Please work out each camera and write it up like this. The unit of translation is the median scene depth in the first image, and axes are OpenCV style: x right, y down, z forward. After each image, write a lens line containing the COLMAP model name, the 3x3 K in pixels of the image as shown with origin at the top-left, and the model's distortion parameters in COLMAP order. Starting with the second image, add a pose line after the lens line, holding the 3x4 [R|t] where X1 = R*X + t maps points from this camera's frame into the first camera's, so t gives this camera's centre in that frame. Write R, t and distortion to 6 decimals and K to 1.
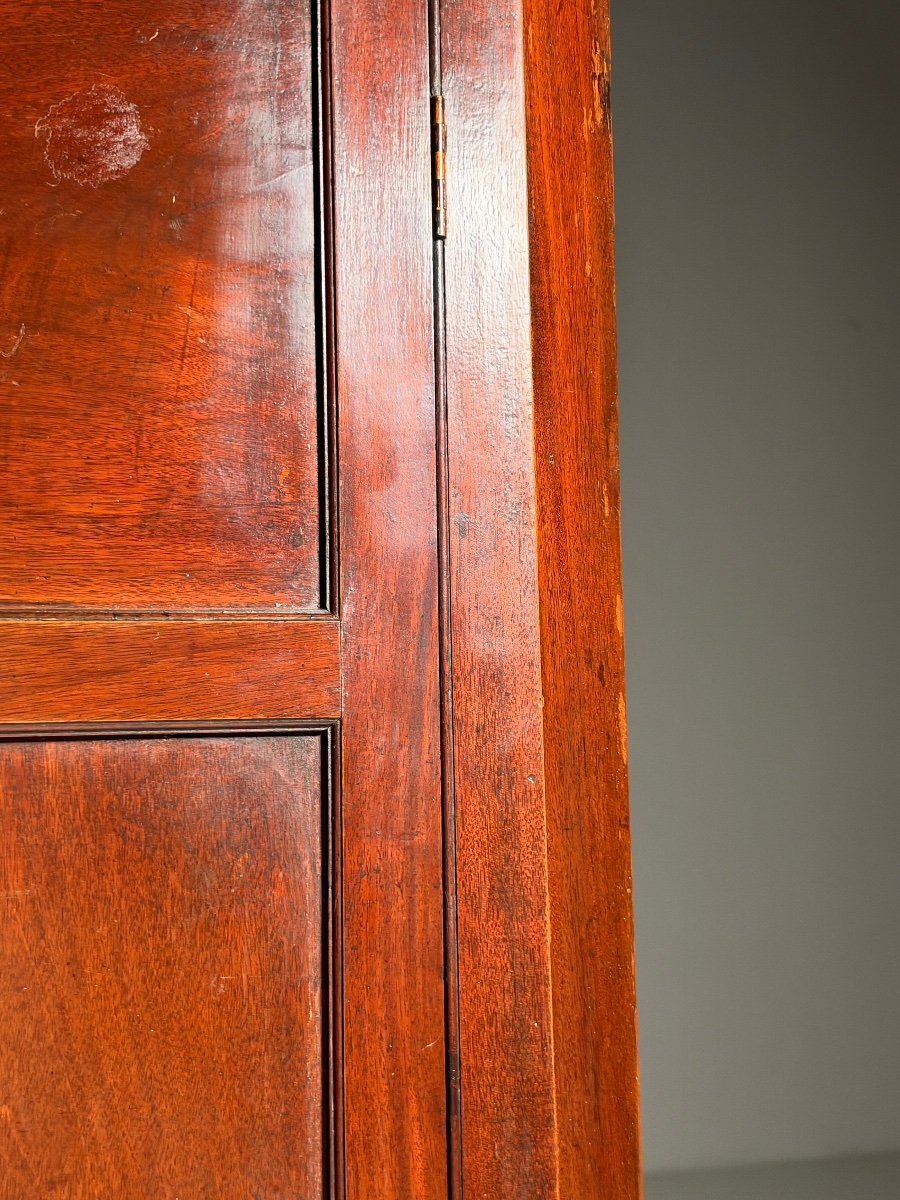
lens RADIAL K [[1576.8, 0, 445.5], [0, 1576.8, 599.0], [0, 0, 1]] dist [0.153017, 0.000000]
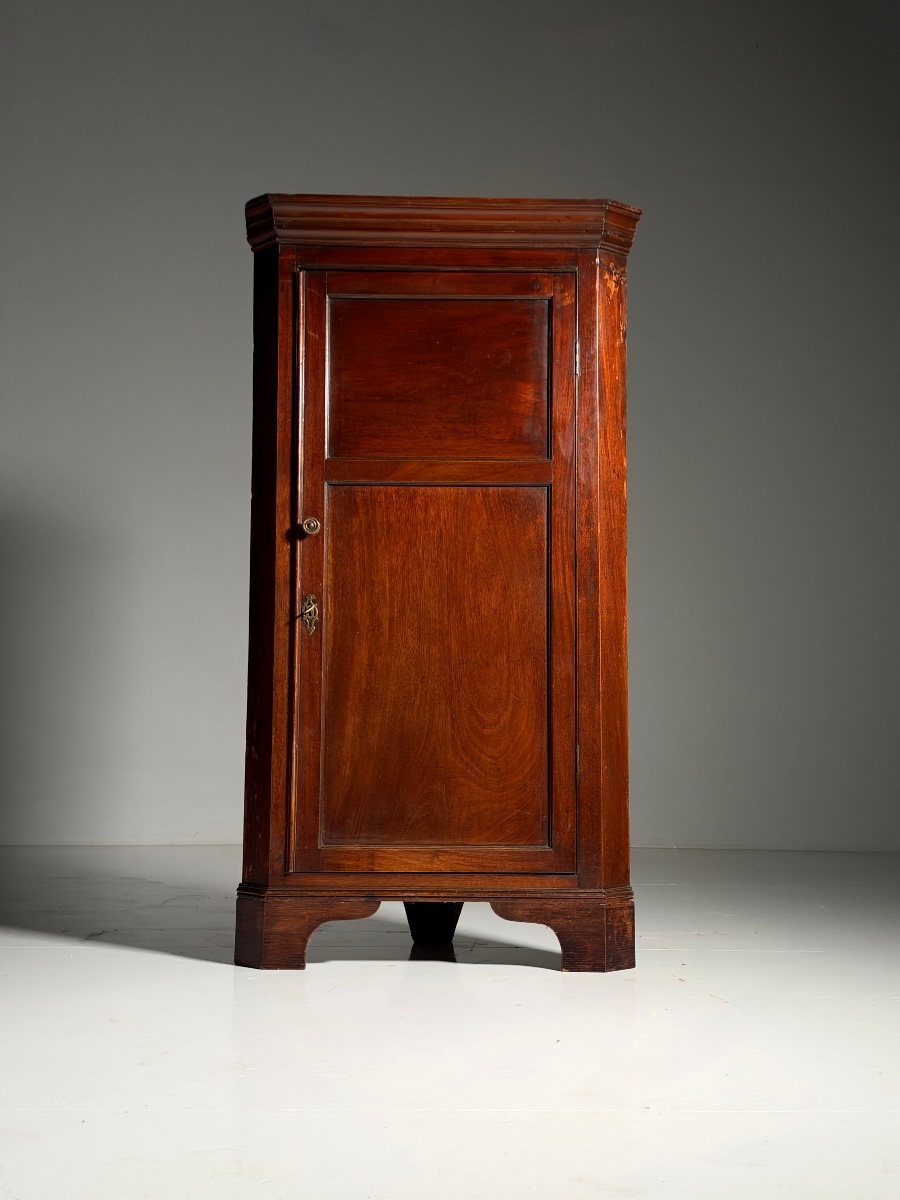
lens RADIAL K [[1379.1, 0, 454.1], [0, 1379.1, 589.5], [0, 0, 1]] dist [0.107253, 0.000000]
pose [[0.964744, 0.003066, -0.263172, 0.710721], [0.001022, 0.999881, 0.015394, 0.322829], [0.263188, -0.015120, 0.964626, -2.922082]]
